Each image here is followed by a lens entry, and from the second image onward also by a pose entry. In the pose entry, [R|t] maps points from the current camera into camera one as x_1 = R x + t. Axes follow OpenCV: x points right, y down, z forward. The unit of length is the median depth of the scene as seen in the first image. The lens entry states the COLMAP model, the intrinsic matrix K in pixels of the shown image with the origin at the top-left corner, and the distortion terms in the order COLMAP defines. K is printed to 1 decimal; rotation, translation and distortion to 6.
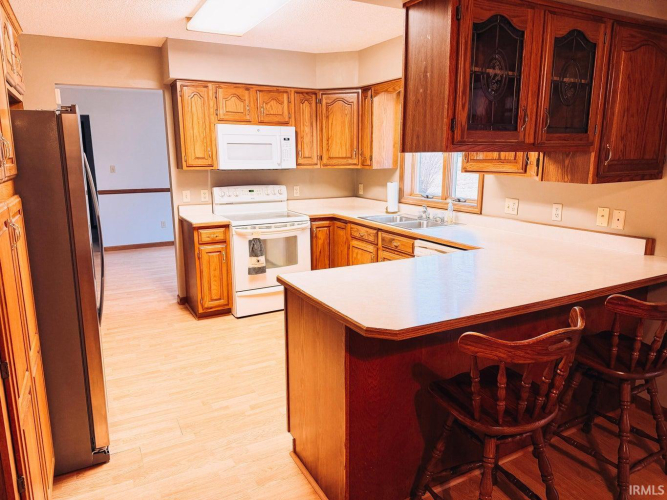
lens RADIAL K [[466.8, 0, 336.8], [0, 466.8, 249.1], [0, 0, 1]] dist [0.042103, -0.028085]
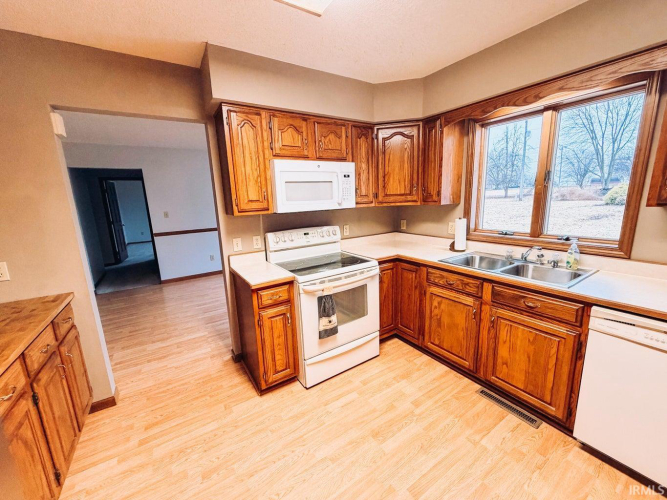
lens RADIAL K [[266.7, 0, 330.9], [0, 266.7, 247.4], [0, 0, 1]] dist [-0.006584, 0.001481]
pose [[0.996827, -0.050269, 0.061711, -0.198254], [0.050926, 0.998661, -0.009117, -0.106091], [-0.061171, 0.012231, 0.998052, 0.548025]]
